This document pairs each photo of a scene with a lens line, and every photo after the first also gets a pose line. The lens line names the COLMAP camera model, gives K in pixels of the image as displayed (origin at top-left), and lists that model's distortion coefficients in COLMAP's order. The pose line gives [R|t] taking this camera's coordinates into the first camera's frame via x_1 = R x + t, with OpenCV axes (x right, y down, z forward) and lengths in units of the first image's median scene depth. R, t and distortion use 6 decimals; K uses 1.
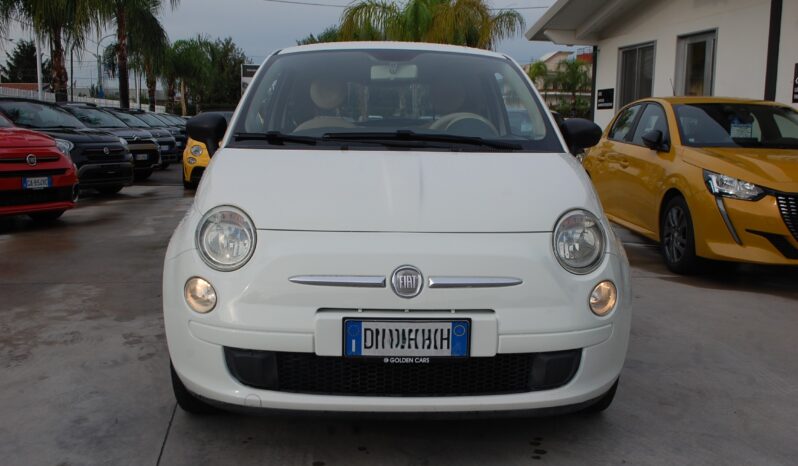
lens RADIAL K [[802.4, 0, 399.0], [0, 802.4, 233.0], [0, 0, 1]] dist [-0.064441, -0.023462]
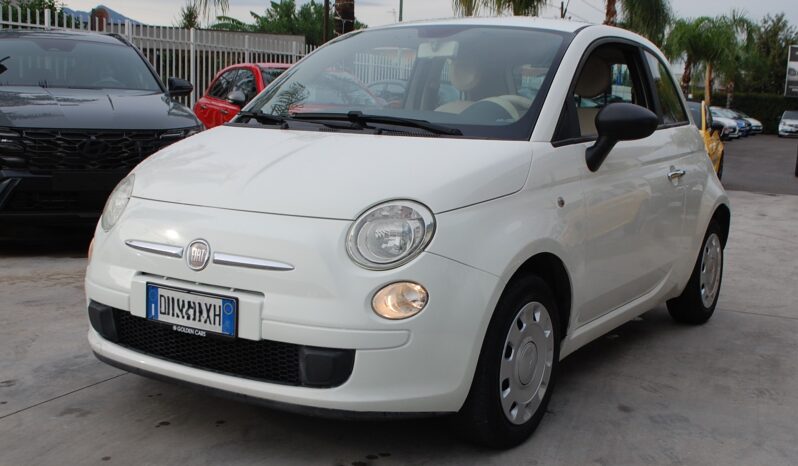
lens RADIAL K [[952.9, 0, 399.0], [0, 952.9, 233.0], [0, 0, 1]] dist [-0.105940, -0.031177]
pose [[0.837720, 0.085294, -0.539398, 0.874122], [-0.091781, 0.995668, 0.014902, -0.008619], [0.538332, 0.037023, 0.841919, 0.119659]]
